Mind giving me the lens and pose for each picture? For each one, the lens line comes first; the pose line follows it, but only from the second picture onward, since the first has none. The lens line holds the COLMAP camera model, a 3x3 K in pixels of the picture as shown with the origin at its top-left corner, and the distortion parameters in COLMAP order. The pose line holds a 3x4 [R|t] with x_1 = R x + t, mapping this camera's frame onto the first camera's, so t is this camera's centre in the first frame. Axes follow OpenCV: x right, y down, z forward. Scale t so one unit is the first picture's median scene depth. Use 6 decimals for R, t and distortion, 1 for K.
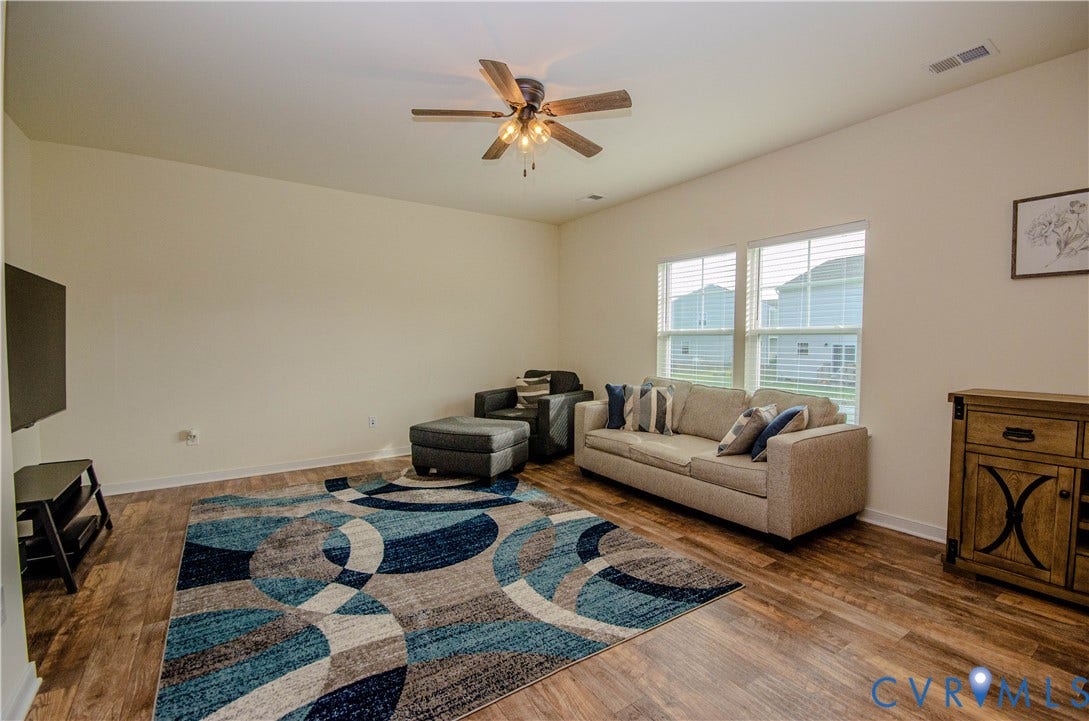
lens RADIAL K [[474.1, 0, 550.9], [0, 474.1, 362.8], [0, 0, 1]] dist [0.002872, -0.010455]
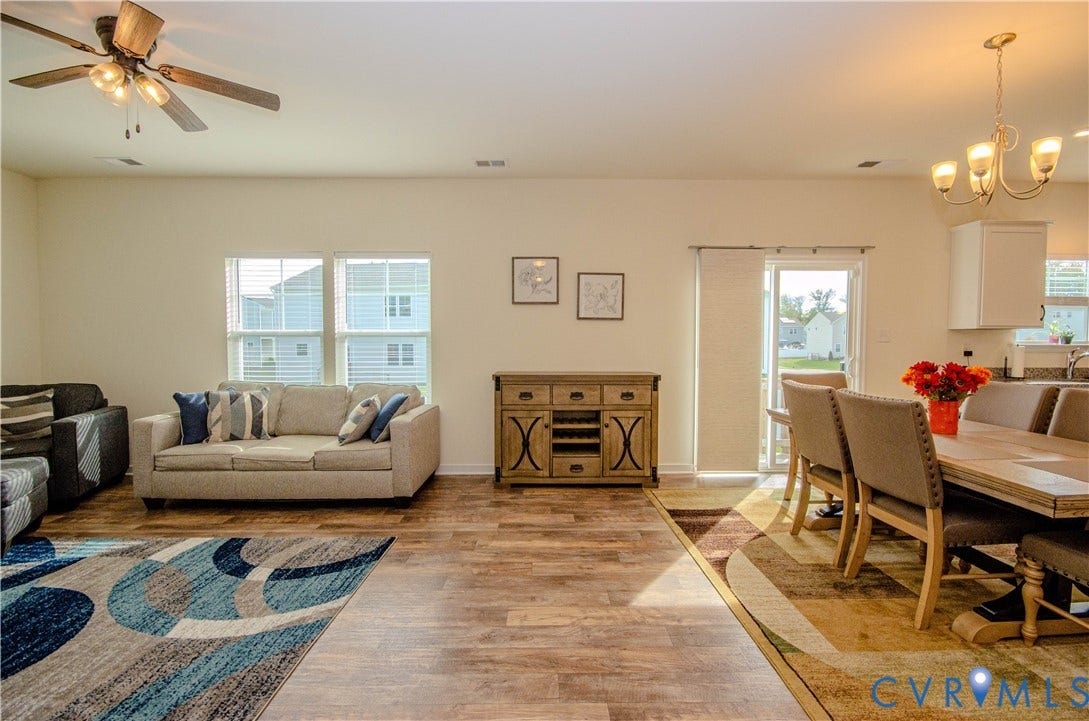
lens RADIAL K [[474.1, 0, 550.9], [0, 474.1, 362.8], [0, 0, 1]] dist [0.002872, -0.010455]
pose [[0.552576, -0.037610, 0.832613, -0.305302], [0.039201, 0.999049, 0.019112, 0.001417], [-0.832540, 0.022079, 0.553525, -0.030602]]
